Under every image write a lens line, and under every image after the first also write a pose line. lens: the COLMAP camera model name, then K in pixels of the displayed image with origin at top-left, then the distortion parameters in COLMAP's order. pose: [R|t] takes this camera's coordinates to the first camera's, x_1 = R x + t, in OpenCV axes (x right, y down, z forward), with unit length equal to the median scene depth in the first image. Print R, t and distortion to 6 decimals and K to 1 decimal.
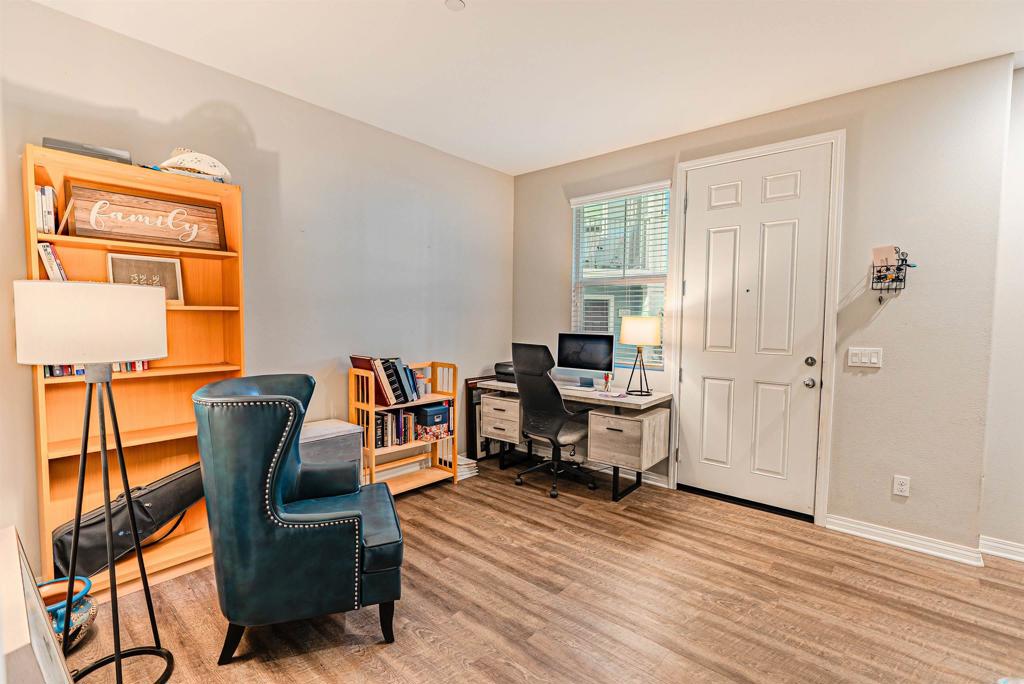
lens RADIAL K [[462.2, 0, 508.6], [0, 462.2, 344.8], [0, 0, 1]] dist [-0.000568, 0.000550]
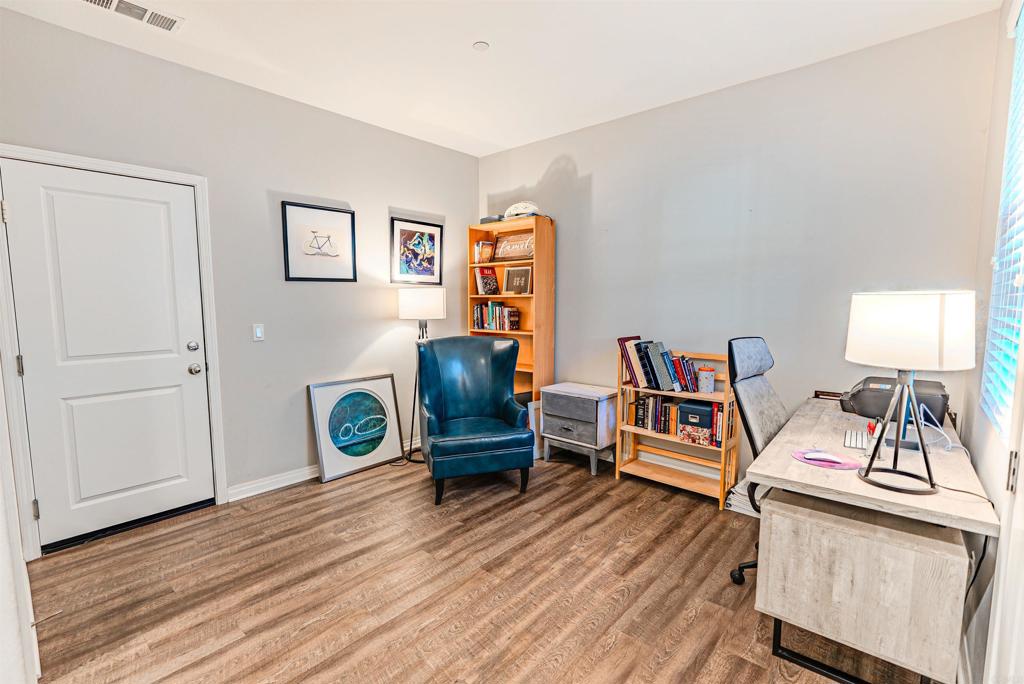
lens RADIAL K [[462.2, 0, 508.6], [0, 462.2, 344.8], [0, 0, 1]] dist [-0.000568, 0.000550]
pose [[-0.003001, 0.090475, -0.995894, 0.803816], [-0.057404, 0.994241, 0.090498, -0.039999], [0.998347, 0.057440, 0.002210, 0.759921]]
